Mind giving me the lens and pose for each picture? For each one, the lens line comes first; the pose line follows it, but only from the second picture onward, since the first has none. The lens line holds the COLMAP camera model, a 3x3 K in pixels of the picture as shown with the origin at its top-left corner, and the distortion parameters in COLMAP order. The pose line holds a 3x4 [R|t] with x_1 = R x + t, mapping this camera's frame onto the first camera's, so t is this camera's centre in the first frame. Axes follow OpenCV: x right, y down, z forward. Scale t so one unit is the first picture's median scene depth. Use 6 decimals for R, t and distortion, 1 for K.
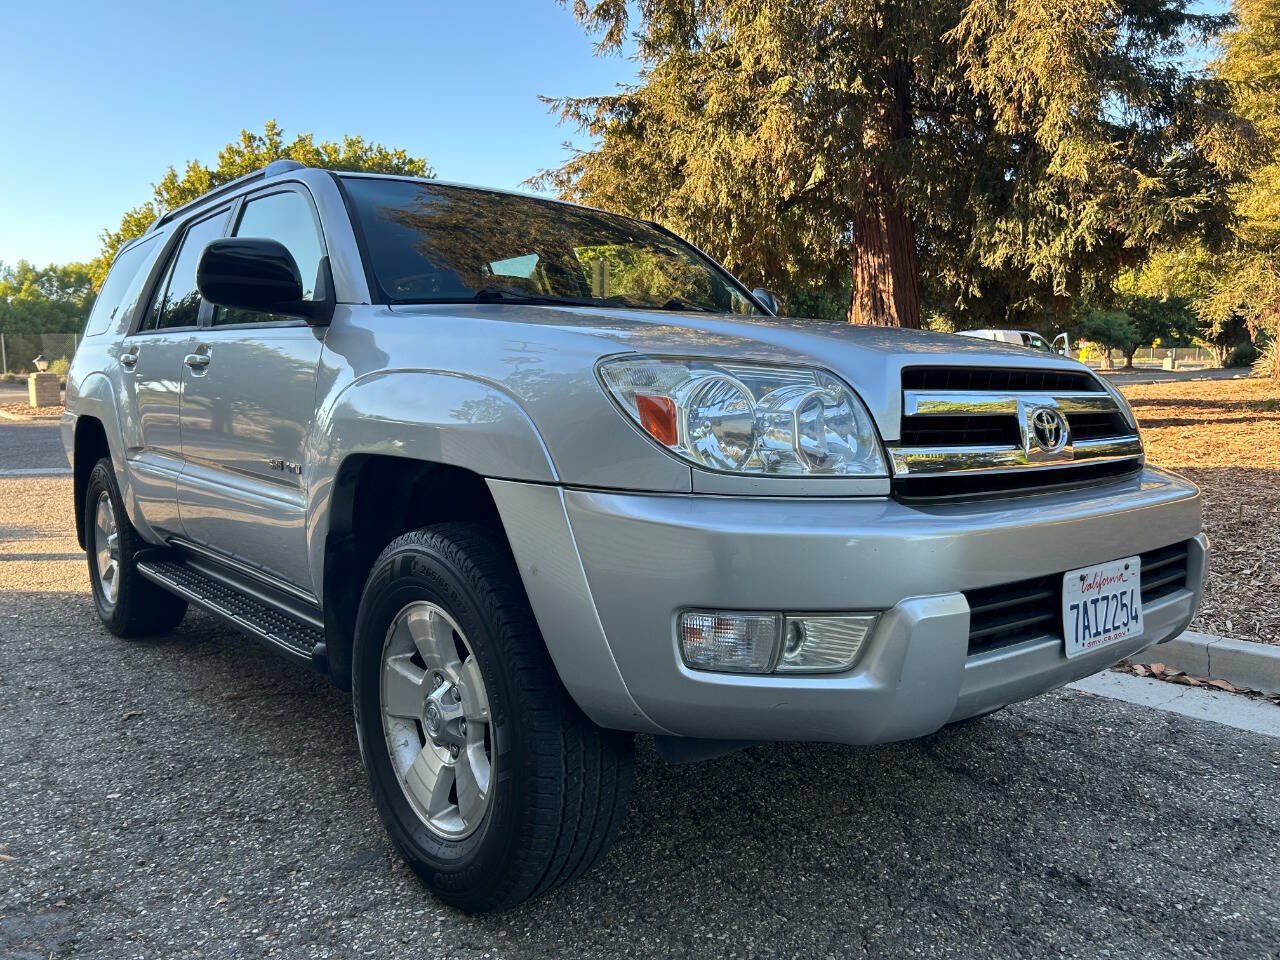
lens RADIAL K [[970.5, 0, 643.8], [0, 970.5, 480.4], [0, 0, 1]] dist [0.050003, -0.058504]
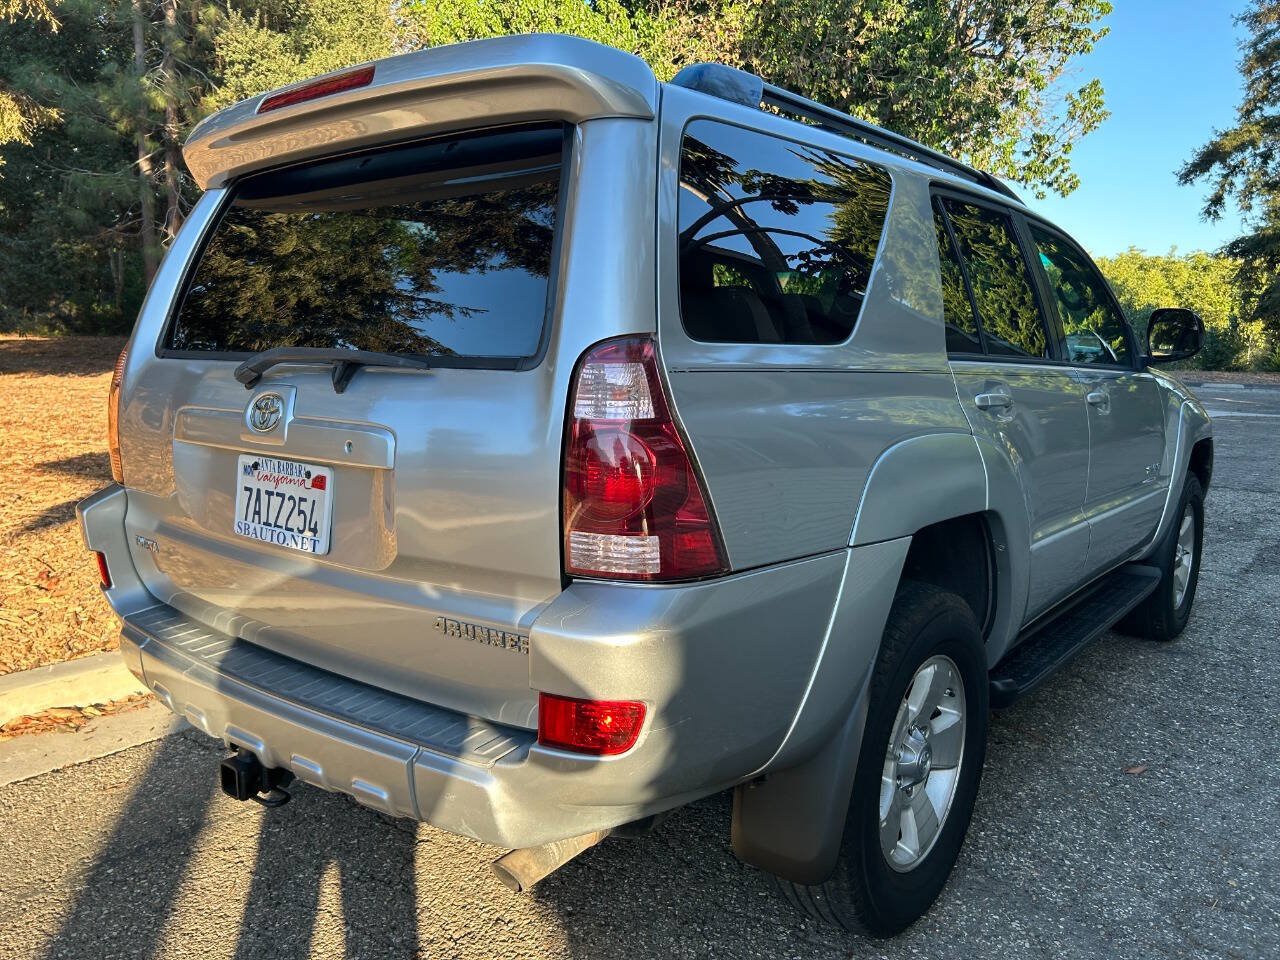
lens RADIAL K [[970.5, 0, 637.6], [0, 970.5, 481.8], [0, 0, 1]] dist [0.050003, -0.058504]
pose [[-0.188074, -0.138110, 0.972396, -1.947147], [0.078946, 0.984734, 0.155132, -0.332982], [-0.978977, 0.105943, -0.174299, 2.370902]]
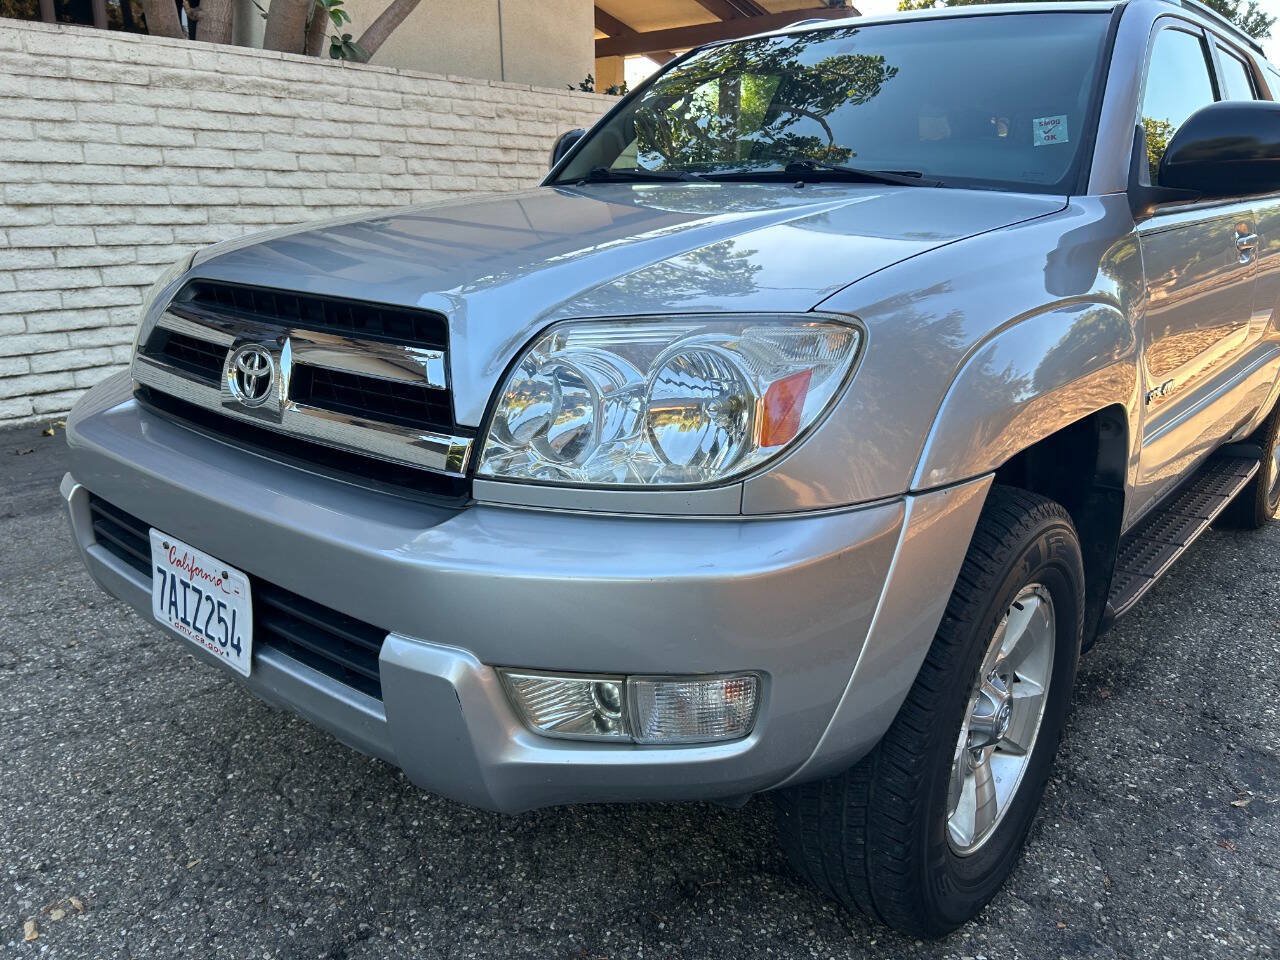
lens RADIAL K [[970.5, 0, 647.2], [0, 970.5, 477.7], [0, 0, 1]] dist [0.050003, -0.058504]
pose [[0.167030, 0.277680, -0.946042, 1.089308], [-0.103421, 0.959162, 0.263271, -0.187690], [0.980513, 0.053867, 0.188927, 1.035905]]
